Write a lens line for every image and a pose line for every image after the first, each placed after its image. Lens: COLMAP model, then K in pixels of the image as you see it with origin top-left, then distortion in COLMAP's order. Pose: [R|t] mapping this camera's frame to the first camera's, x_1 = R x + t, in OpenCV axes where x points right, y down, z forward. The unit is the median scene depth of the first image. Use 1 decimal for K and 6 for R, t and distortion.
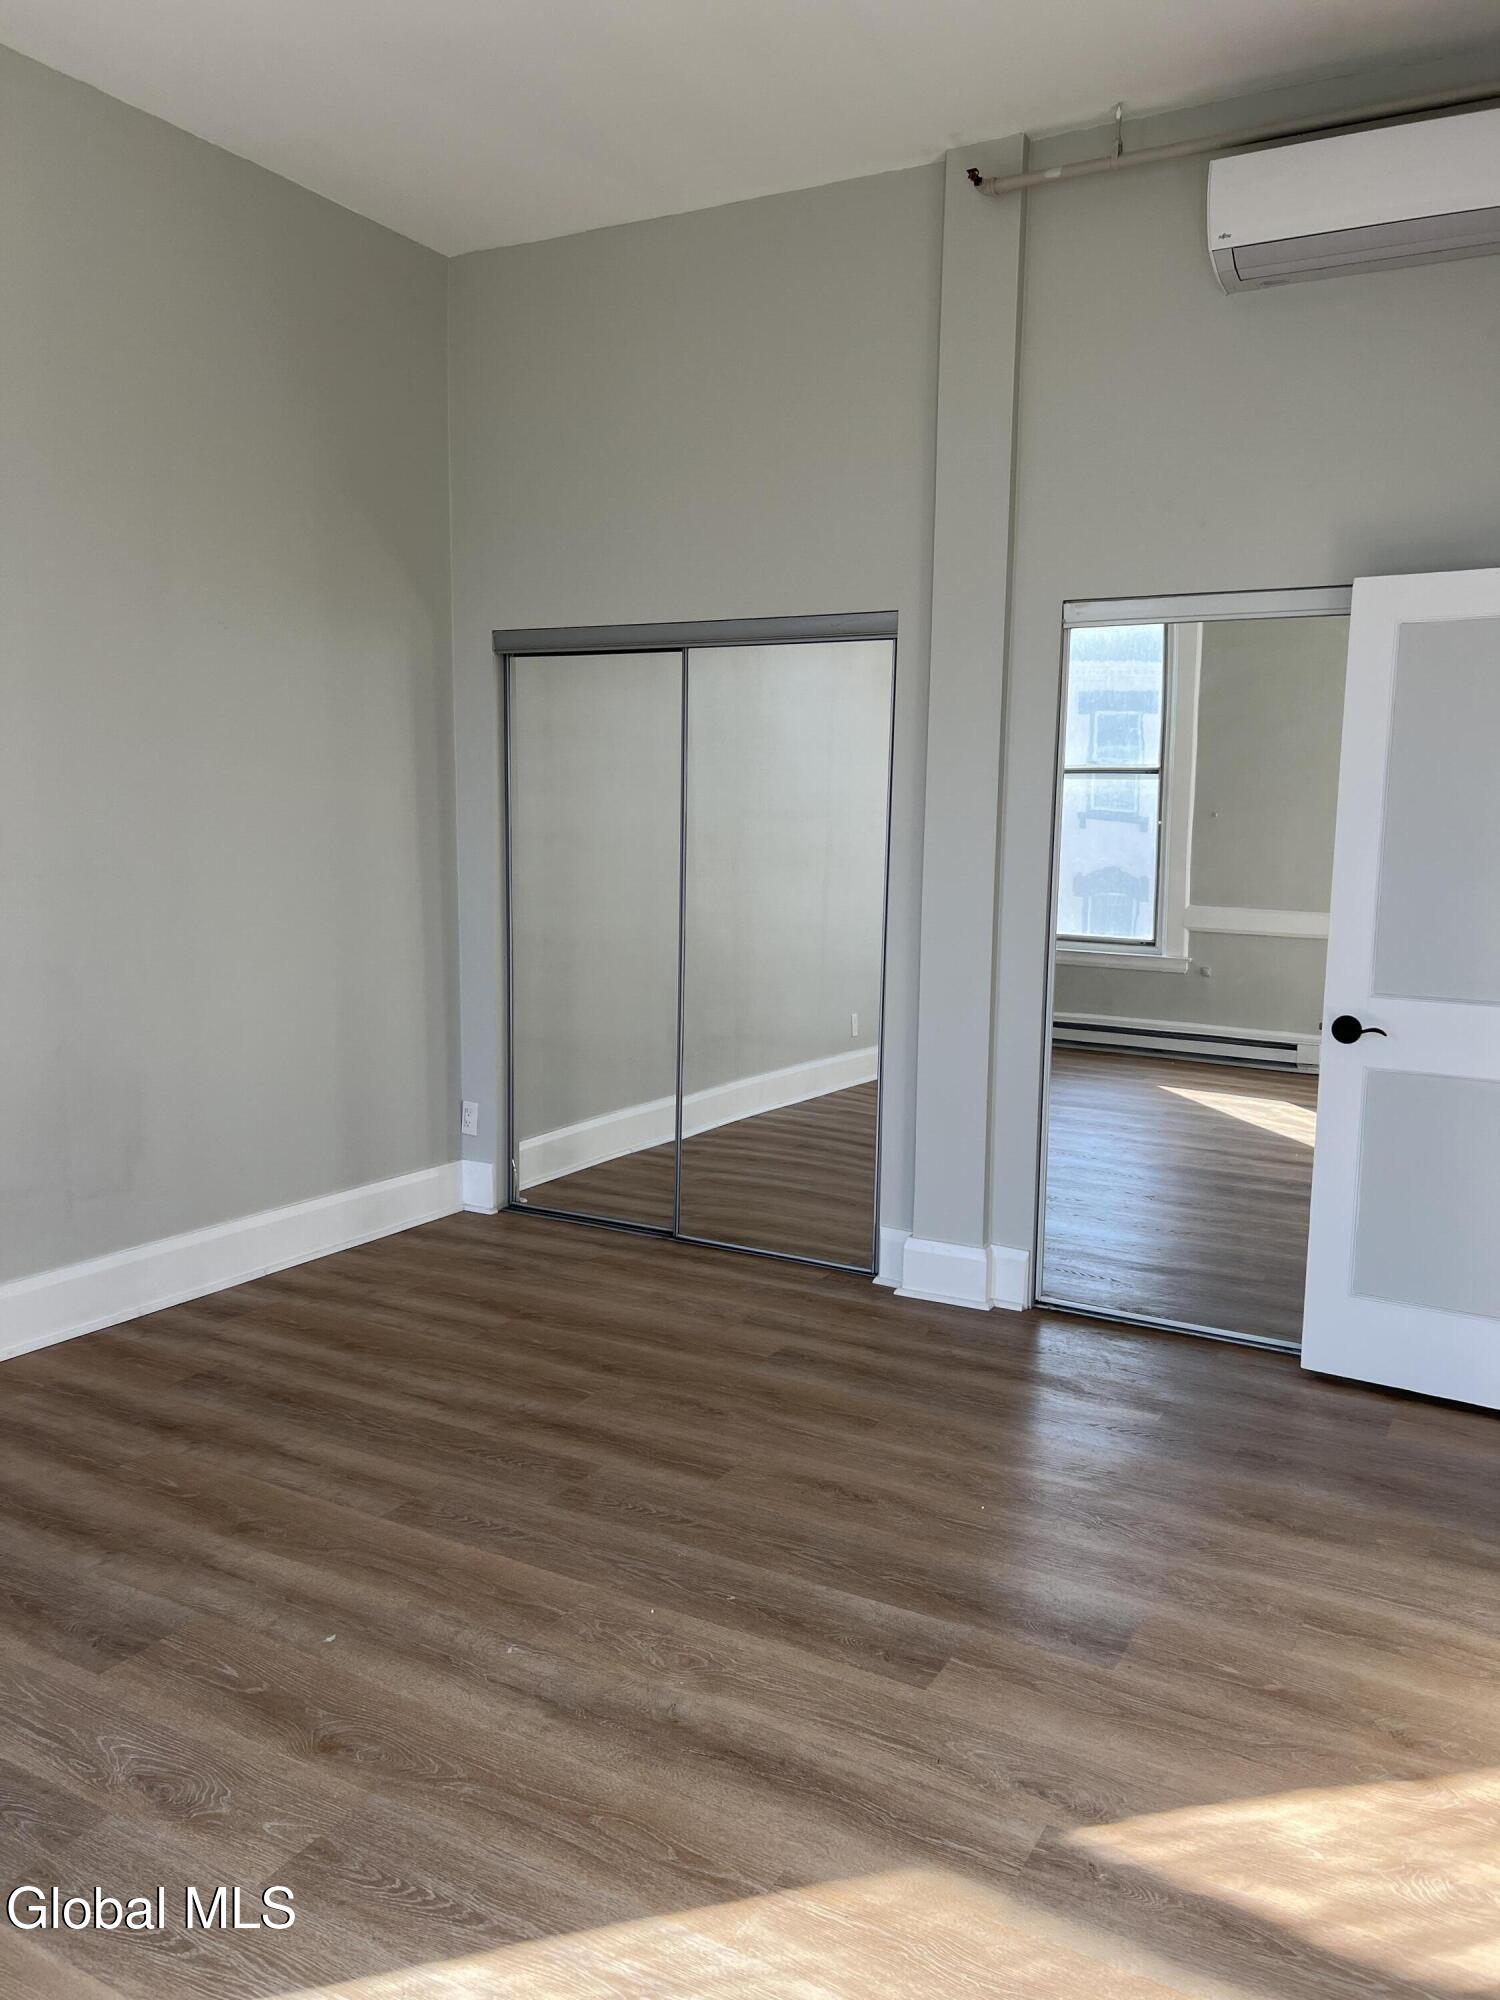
lens RADIAL K [[1502.5, 0, 755.4], [0, 1502.5, 1002.1], [0, 0, 1]] dist [0.037597, -0.041623]
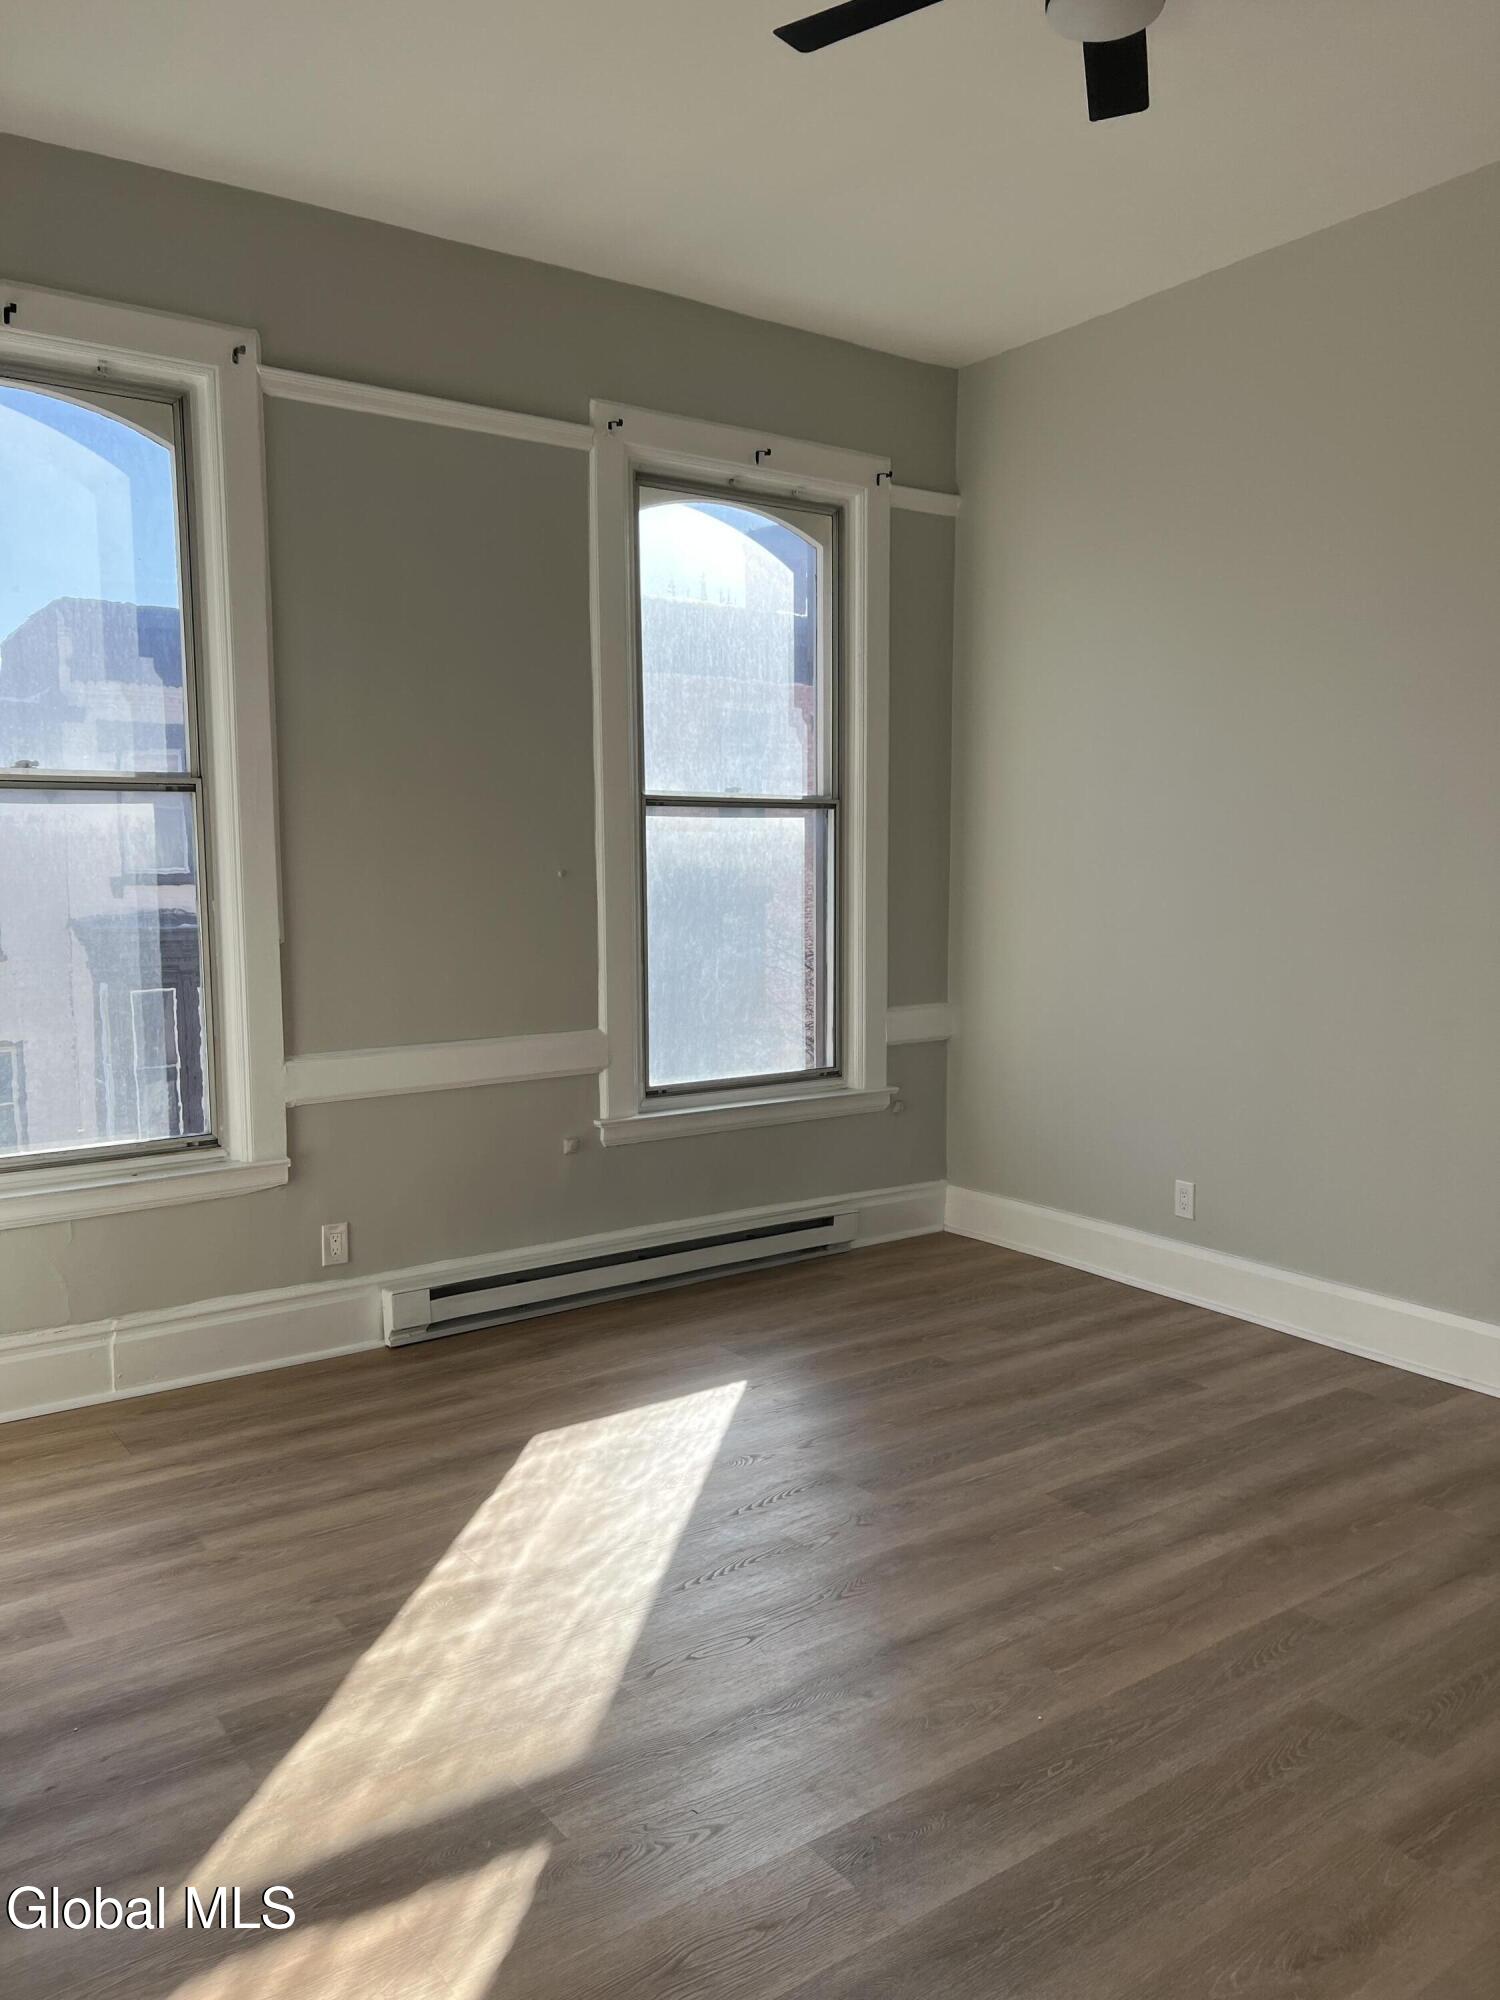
lens RADIAL K [[1502.5, 0, 748.2], [0, 1502.5, 1044.3], [0, 0, 1]] dist [0.037597, -0.041623]
pose [[-0.411483, 0.104267, -0.905433, 0.780021], [-0.113211, 0.979894, 0.164292, -0.136522], [0.904359, 0.170108, -0.391406, 1.082810]]
